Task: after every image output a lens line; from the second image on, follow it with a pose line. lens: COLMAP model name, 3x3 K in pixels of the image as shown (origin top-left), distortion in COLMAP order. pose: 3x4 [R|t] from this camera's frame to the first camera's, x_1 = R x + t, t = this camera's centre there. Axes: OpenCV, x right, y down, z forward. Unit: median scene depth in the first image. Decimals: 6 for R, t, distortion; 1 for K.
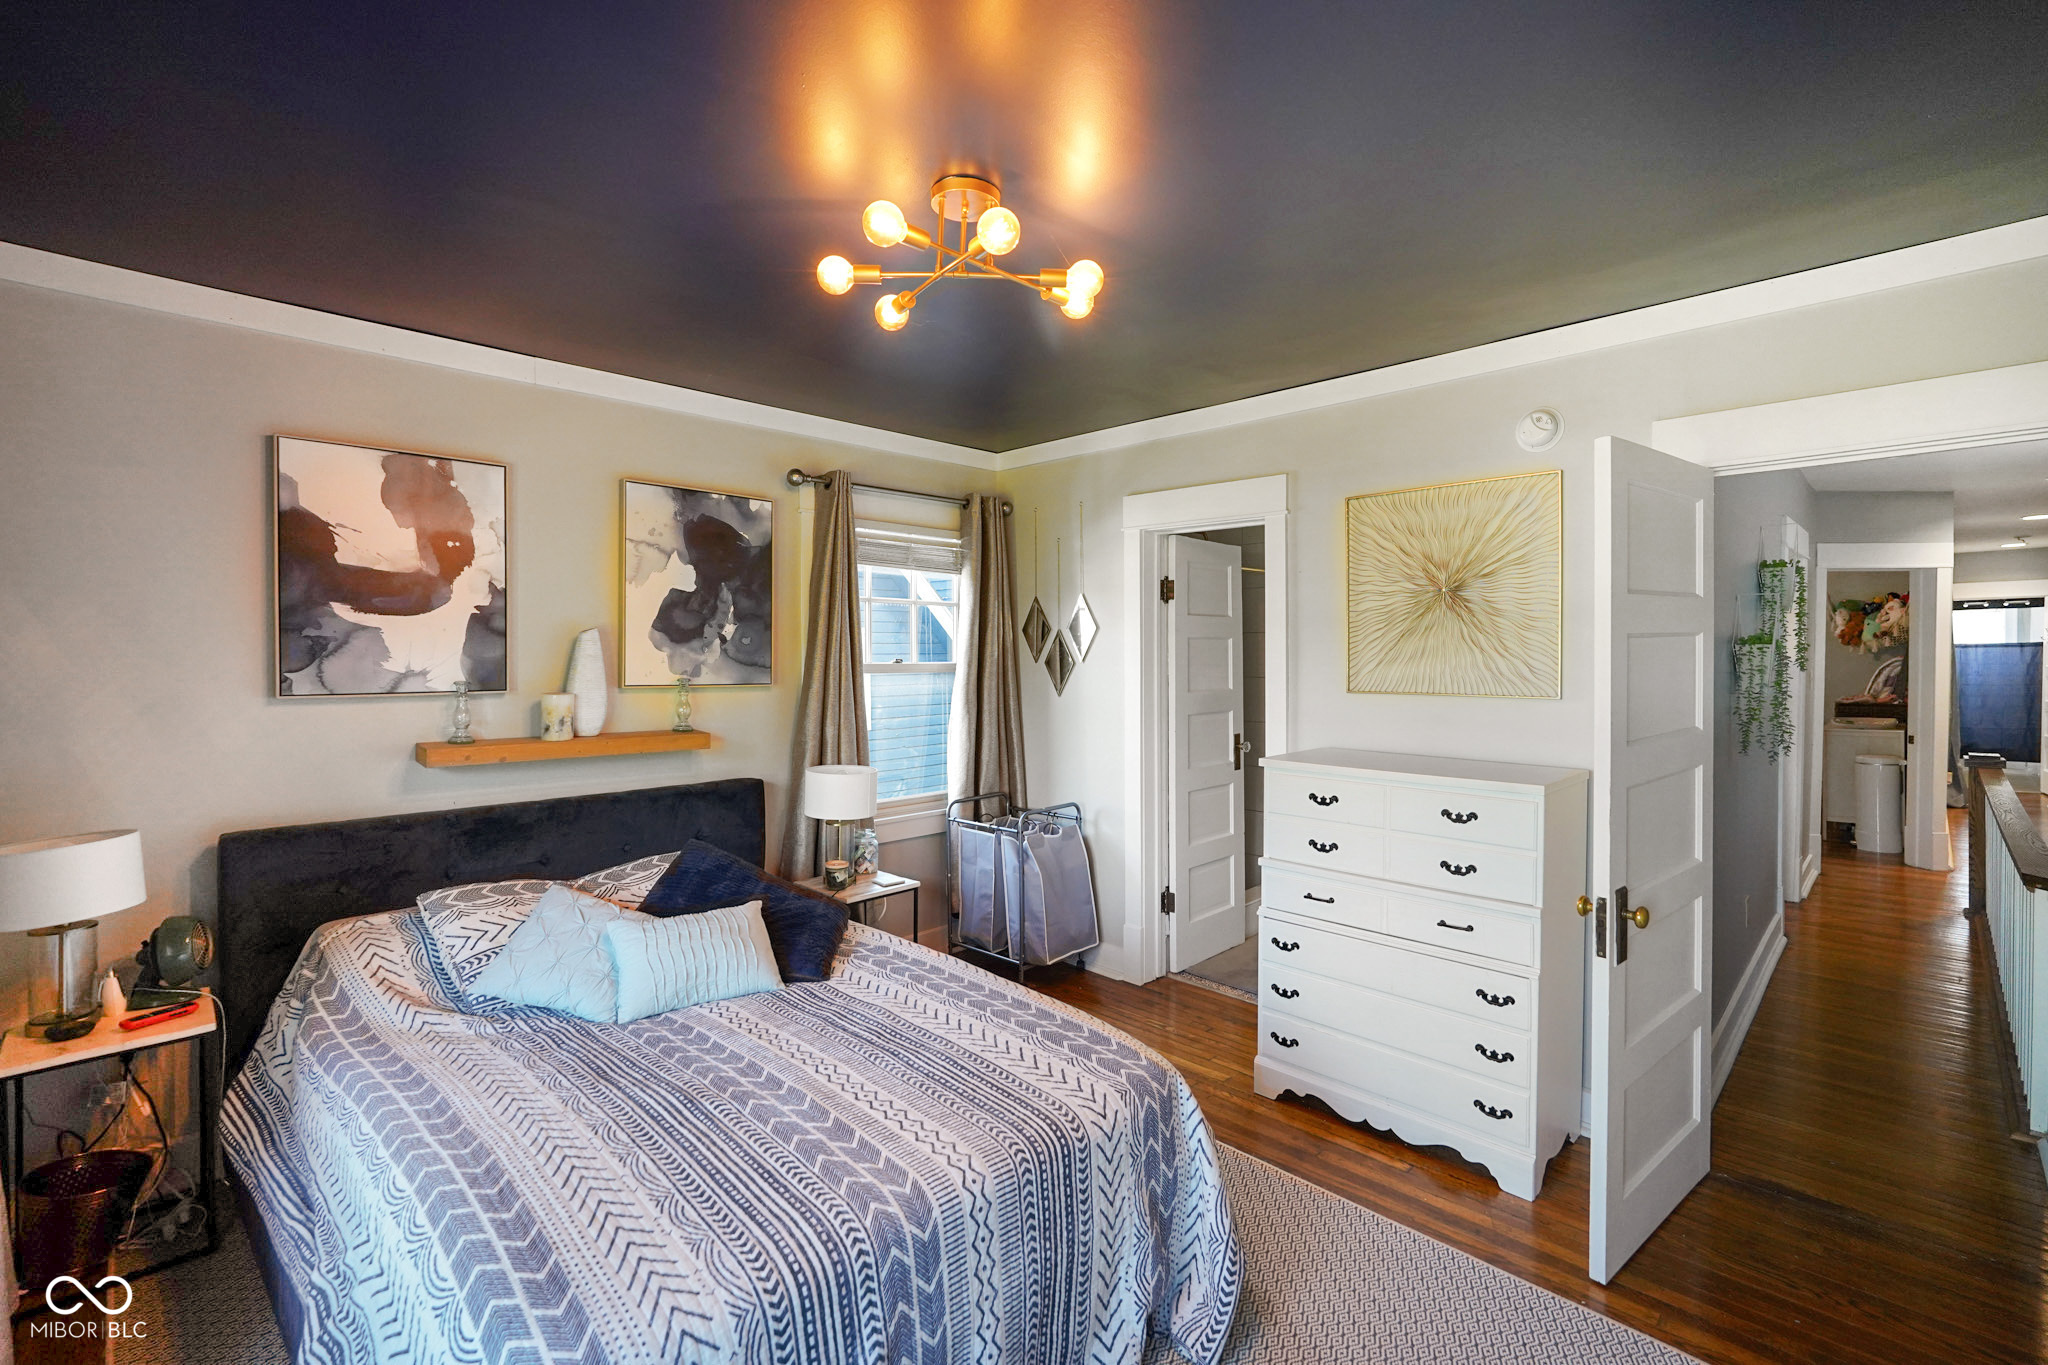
lens RADIAL K [[924.9, 0, 998.3], [0, 924.9, 656.7], [0, 0, 1]] dist [-0.008000, 0.002485]
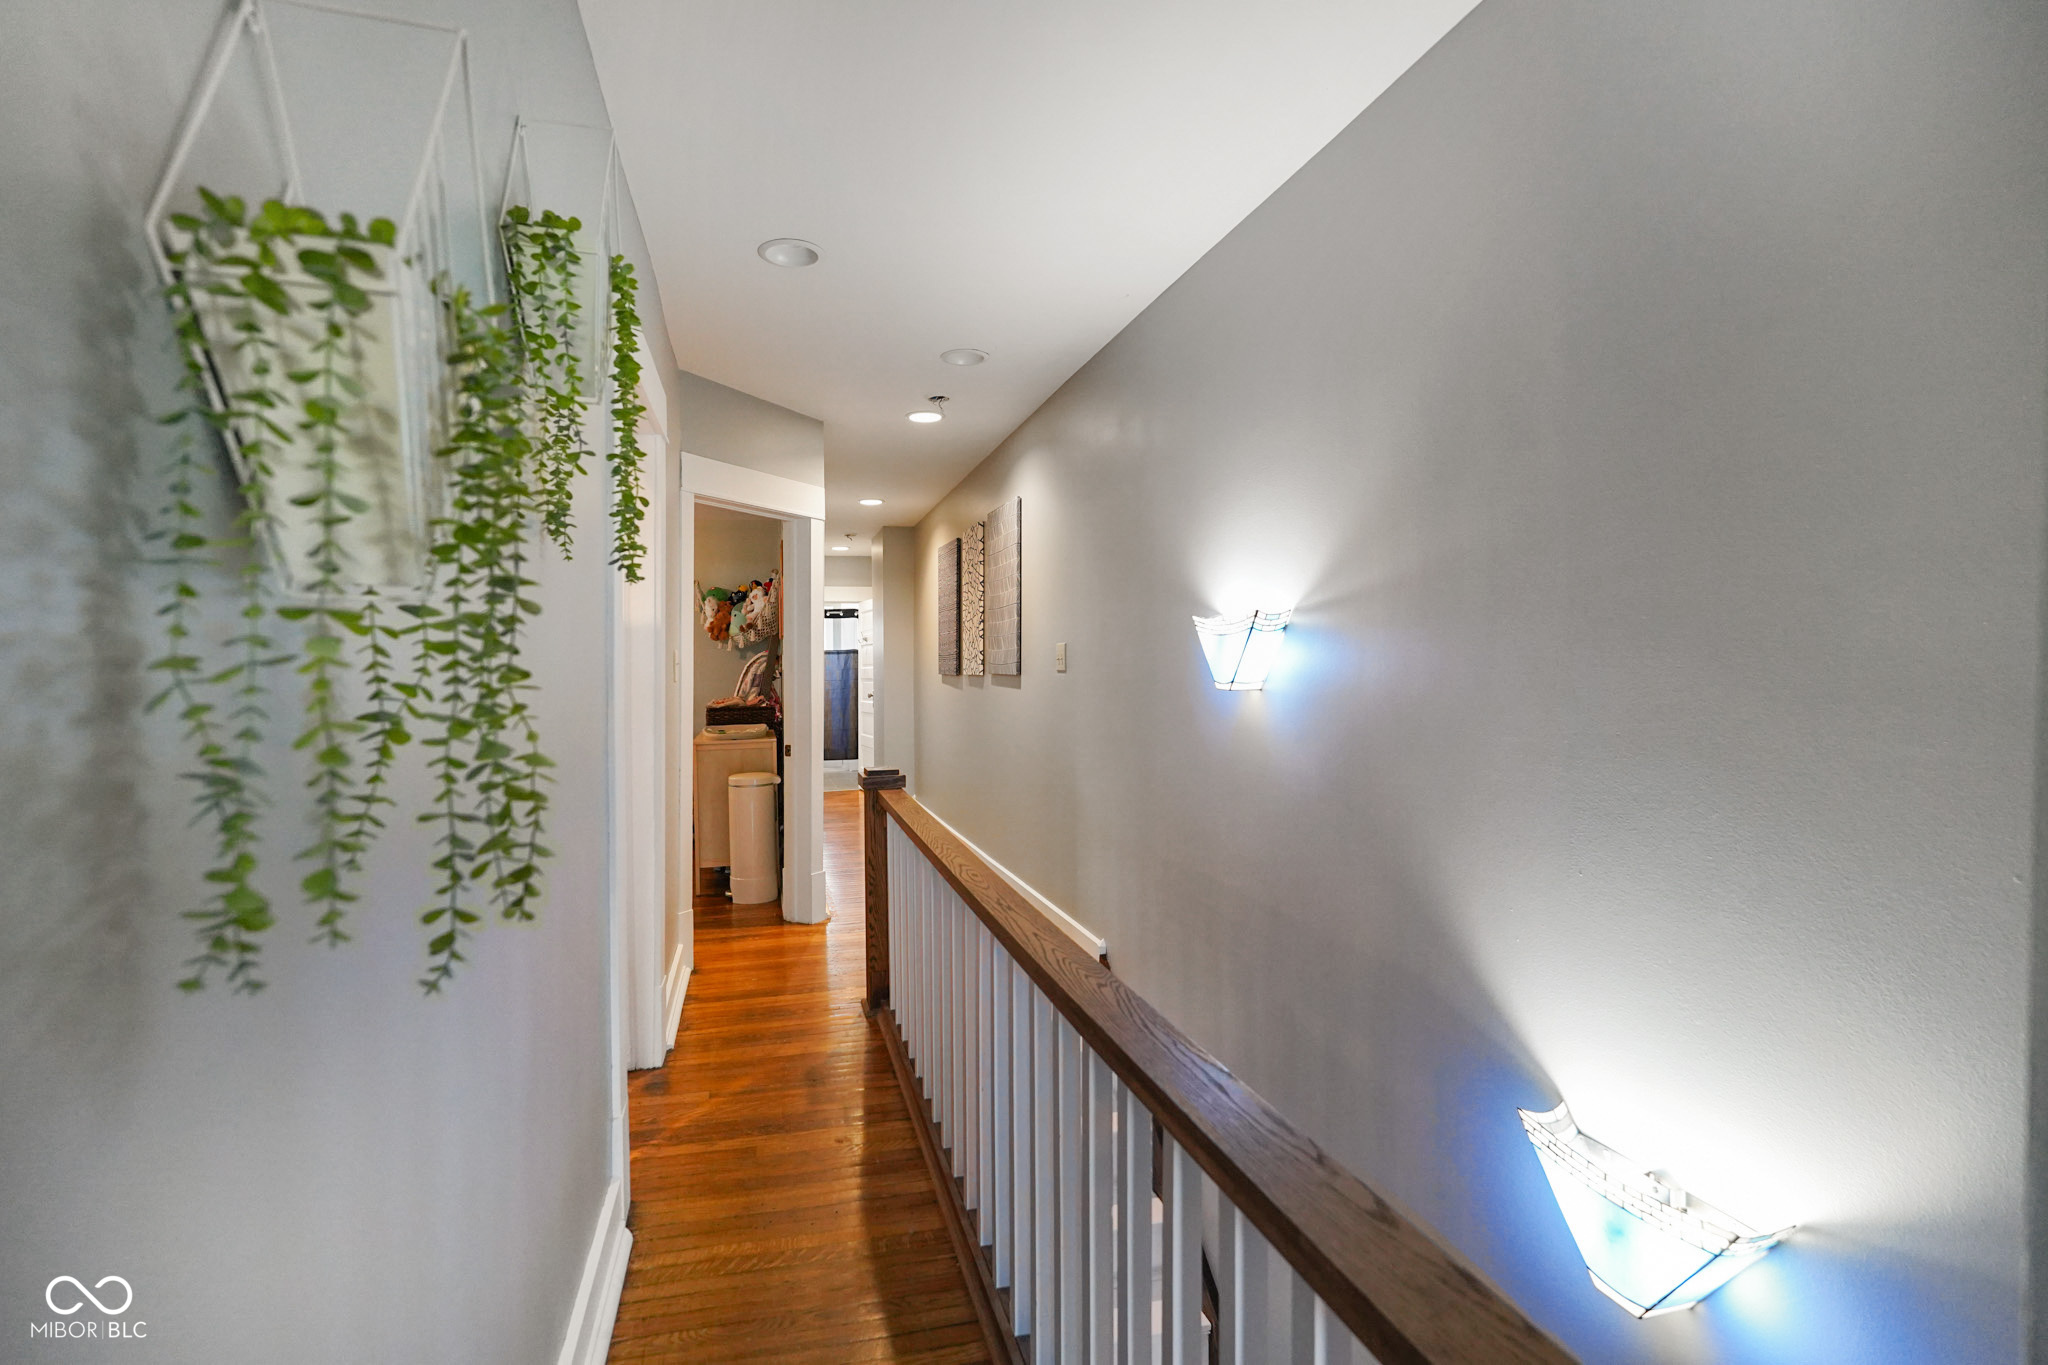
lens RADIAL K [[924.9, 0, 1016.1], [0, 924.9, 666.6], [0, 0, 1]] dist [-0.008000, 0.002485]
pose [[0.485504, 0.002671, 0.874230, 0.377465], [0.015131, 0.999820, -0.011457, 0.029782], [-0.874103, 0.018790, 0.485377, 0.417123]]
